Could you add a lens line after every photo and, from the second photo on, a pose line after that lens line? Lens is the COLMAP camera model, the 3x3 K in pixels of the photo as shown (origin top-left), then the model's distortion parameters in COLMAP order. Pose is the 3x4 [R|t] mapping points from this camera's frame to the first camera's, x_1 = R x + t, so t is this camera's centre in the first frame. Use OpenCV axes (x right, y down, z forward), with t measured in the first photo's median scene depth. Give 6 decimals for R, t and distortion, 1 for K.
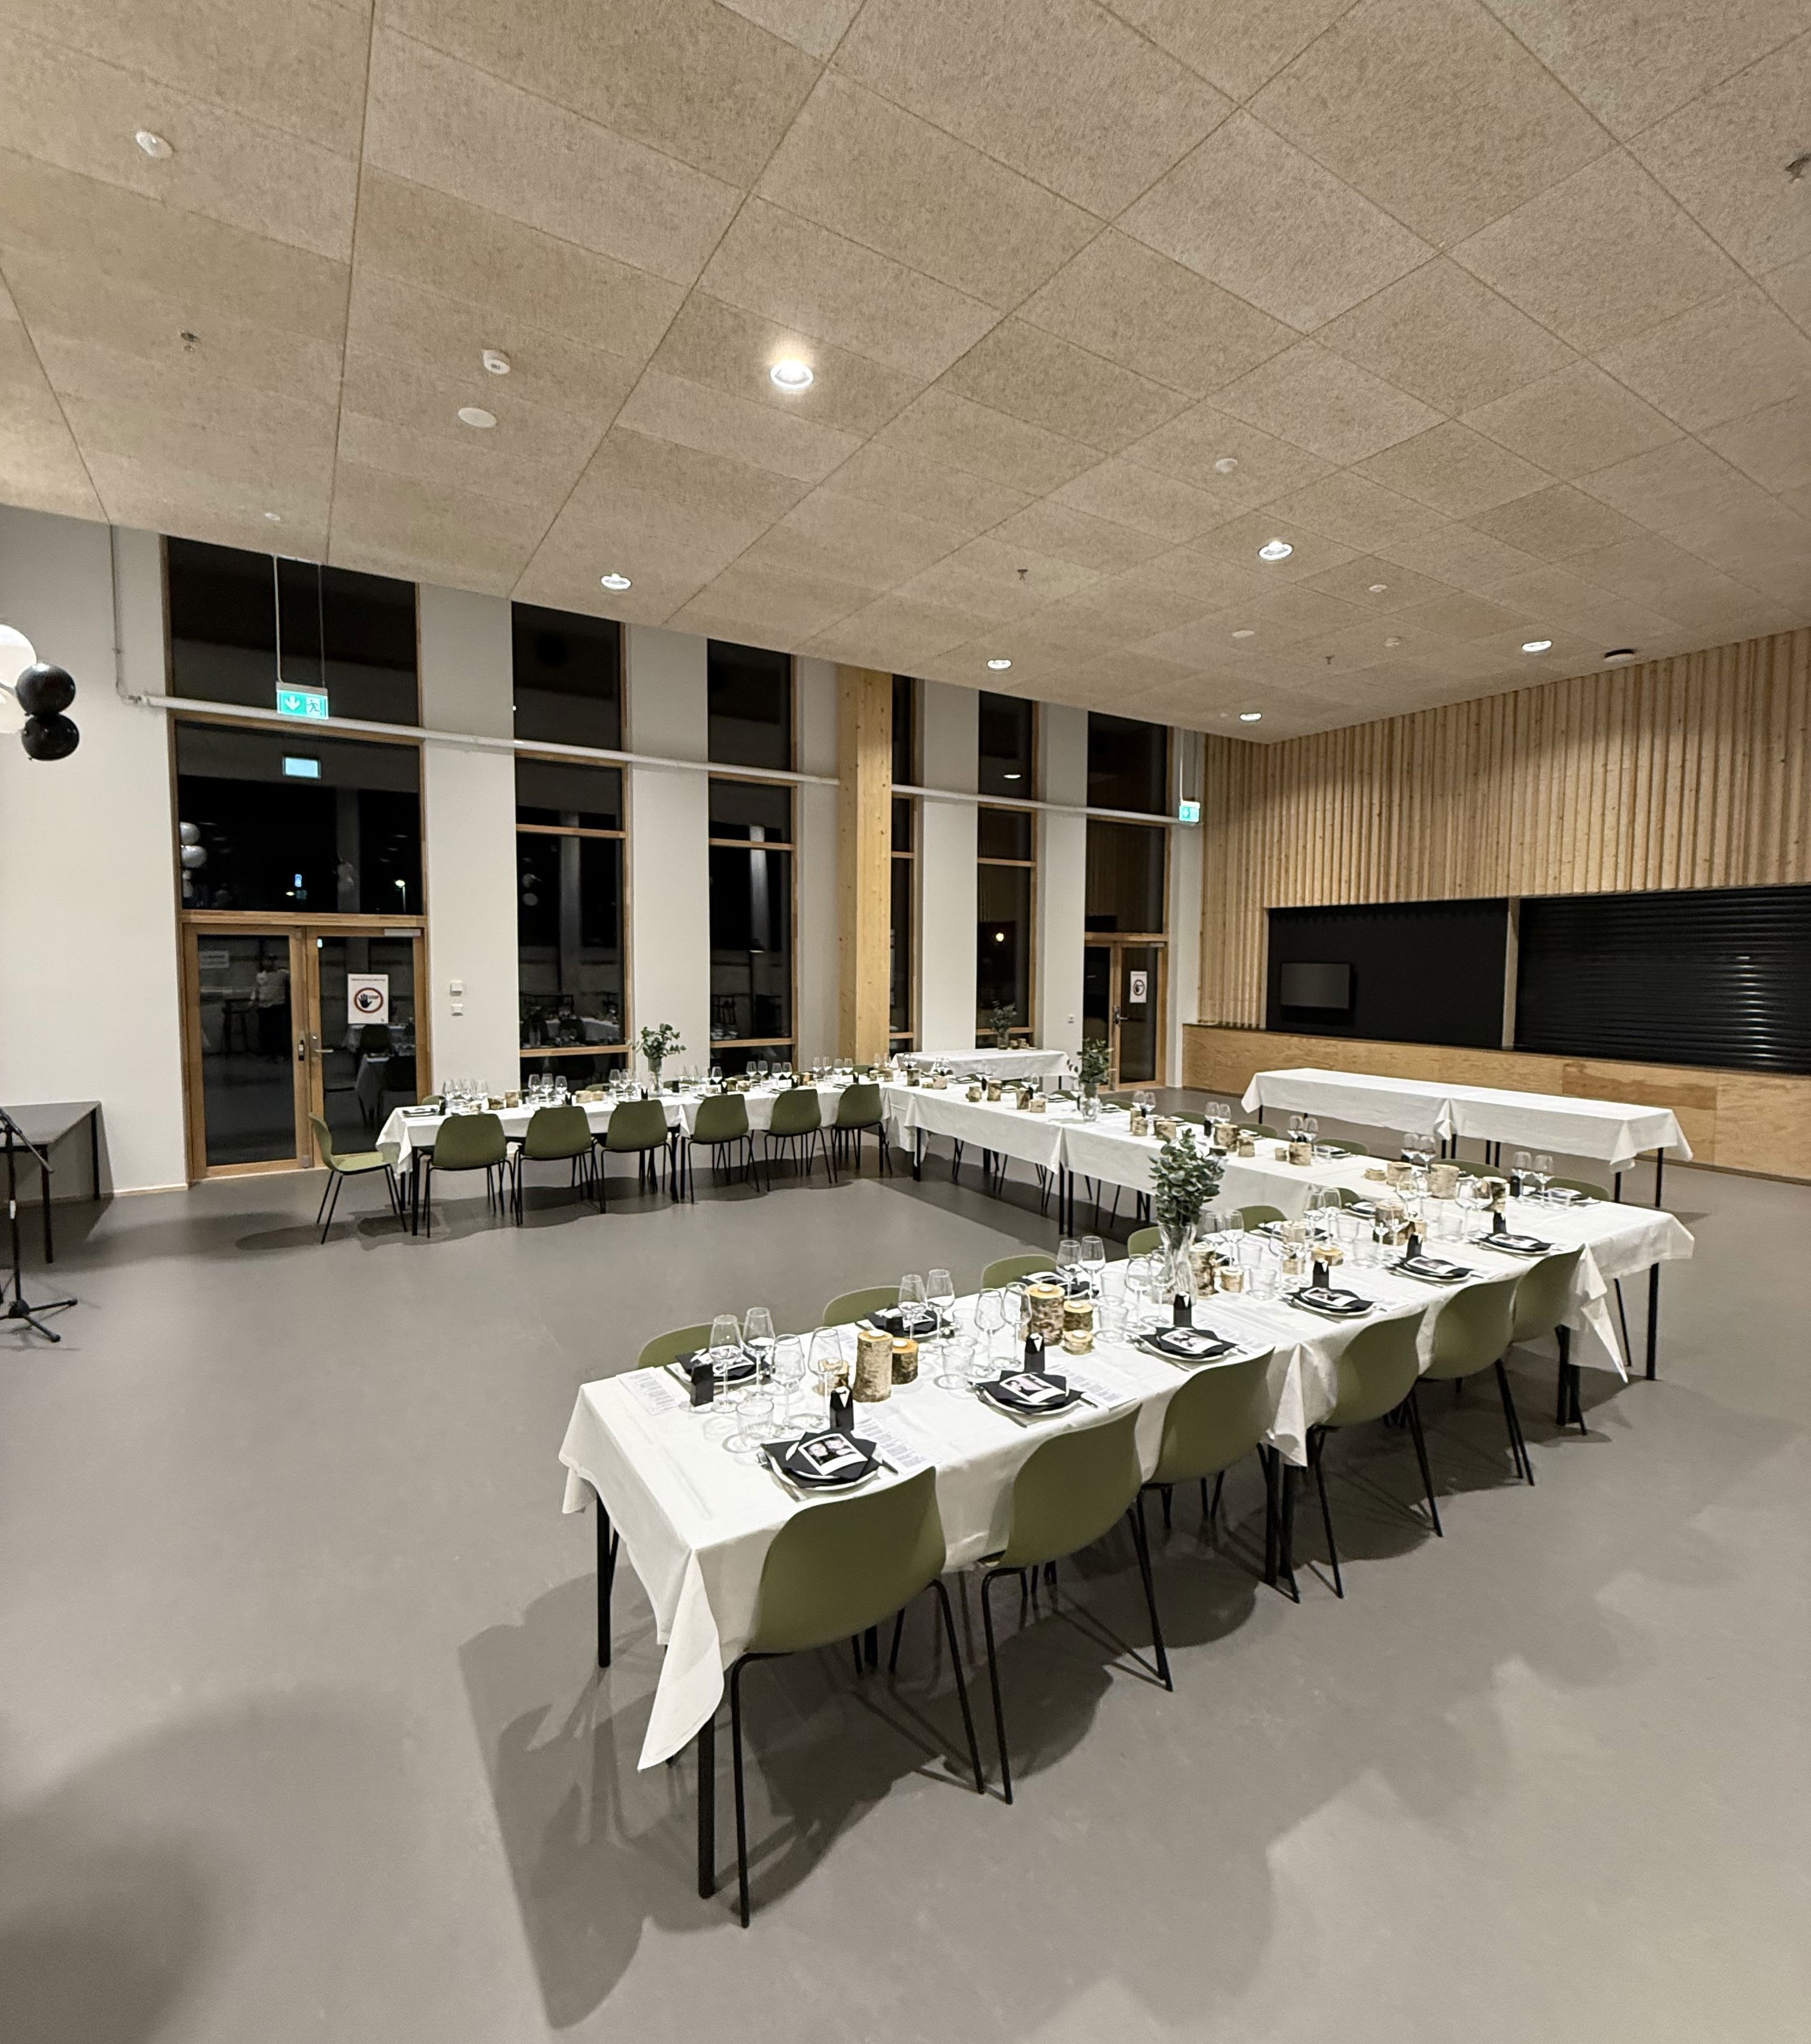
lens RADIAL K [[957.0, 0, 905.4], [0, 957.0, 1015.0], [0, 0, 1]] dist [-0.013906, 0.005324]
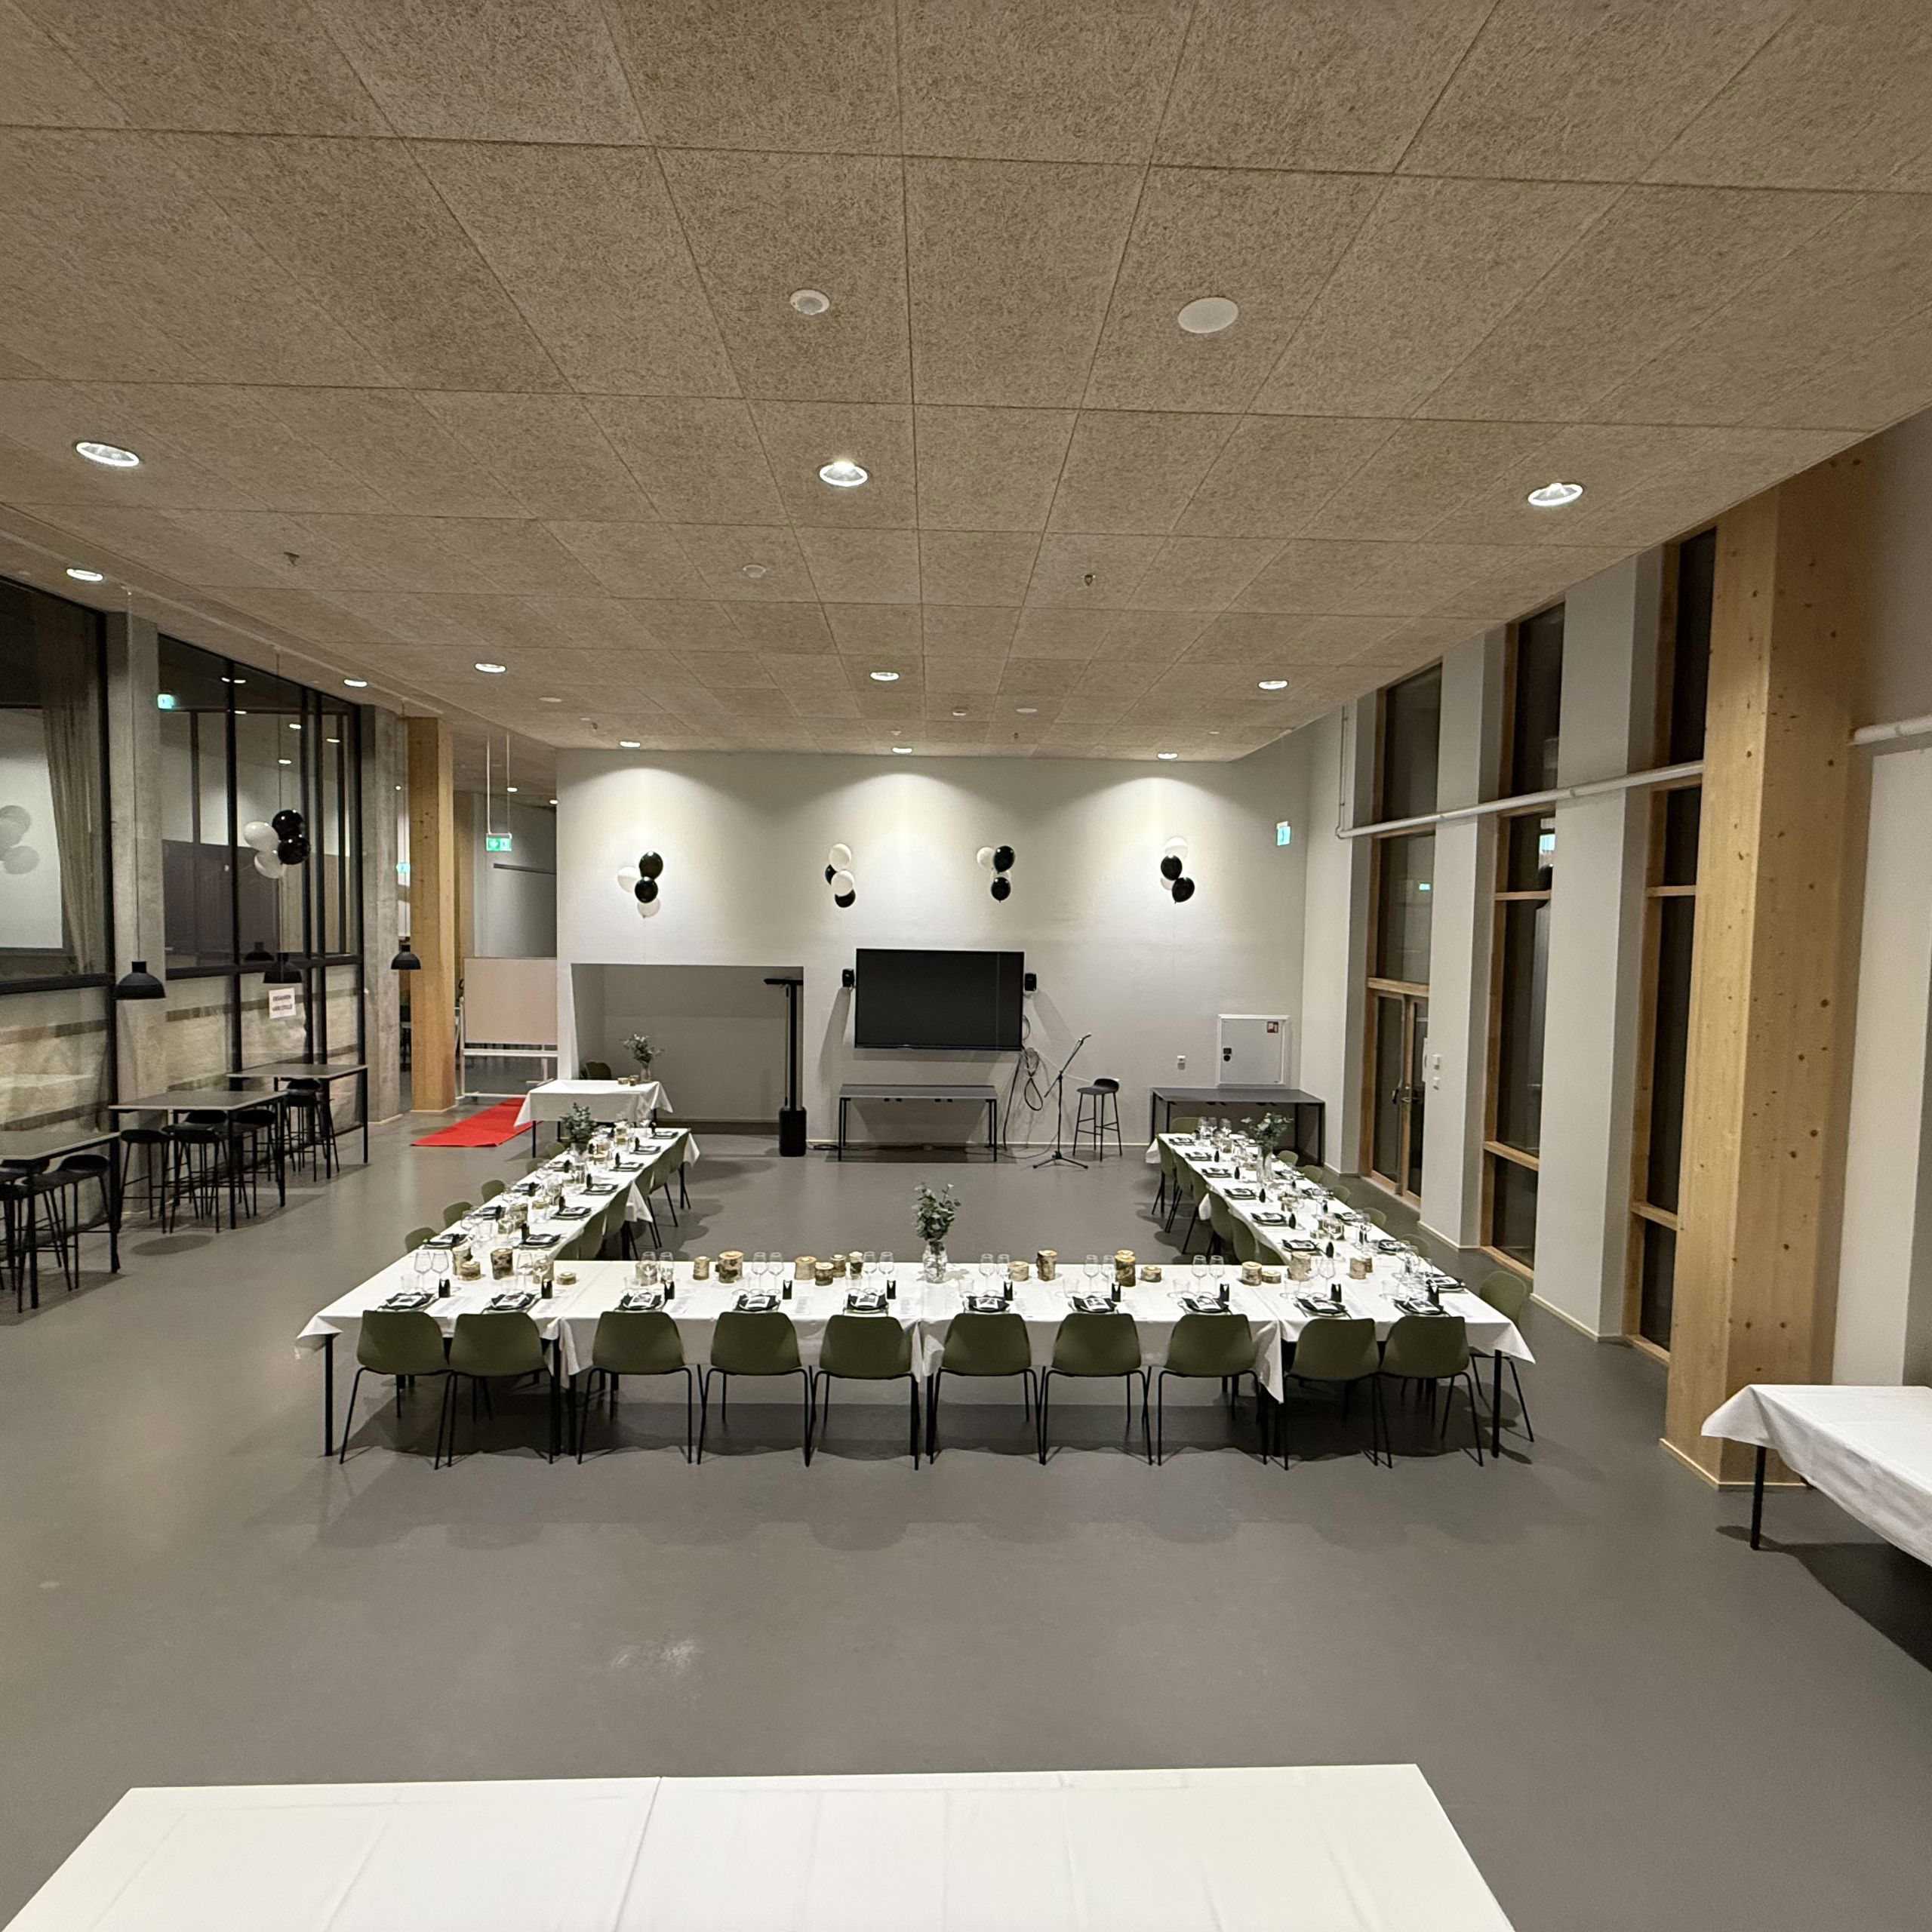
lens RADIAL K [[1065.3, 0, 957.2], [0, 1065.3, 972.2], [0, 0, 1]] dist [0.039568, 0.003594]
pose [[-0.526373, 0.025017, -0.849885, 0.826037], [-0.077363, 0.994012, 0.077174, -0.196648], [0.846727, 0.106372, -0.521286, 1.267476]]
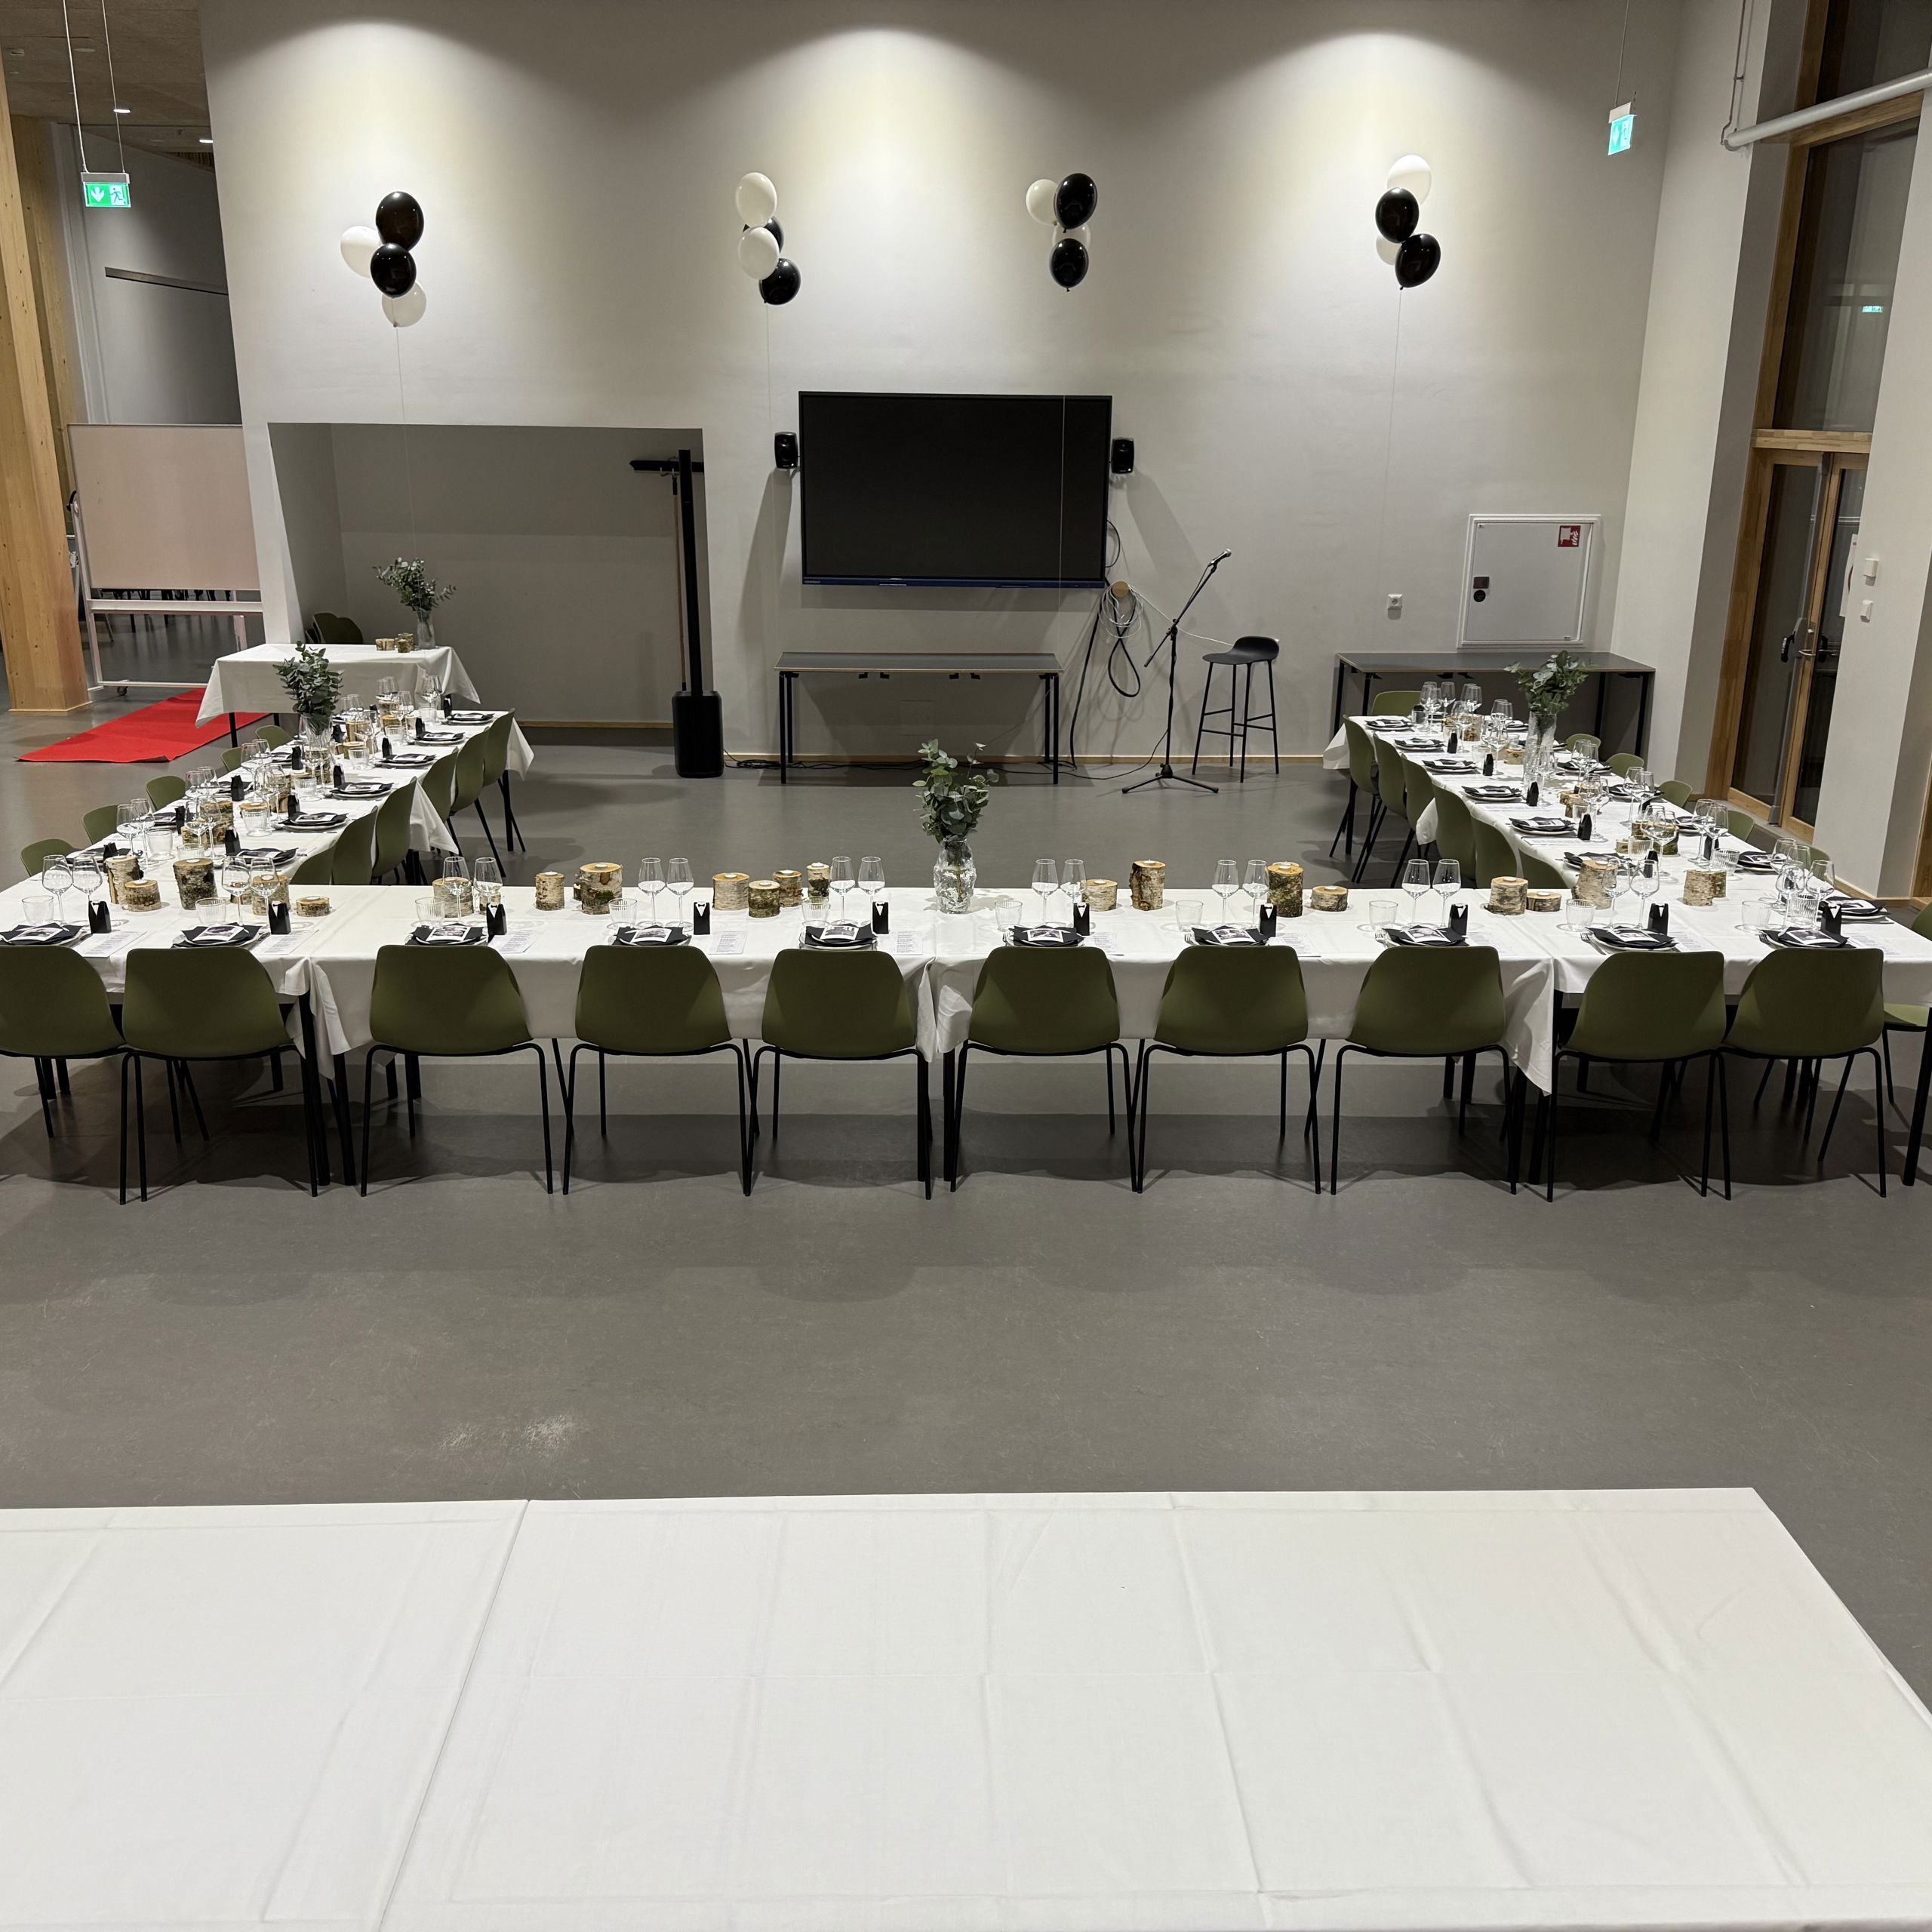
lens RADIAL K [[1878.1, 0, 970.3], [0, 1878.1, 964.7], [0, 0, 1]] dist [0.100340, 0.000000]
pose [[-0.532124, 0.225527, -0.816077, 0.825122], [-0.068161, 0.949331, 0.306796, -0.165911], [0.843919, 0.218878, -0.489789, 1.268098]]
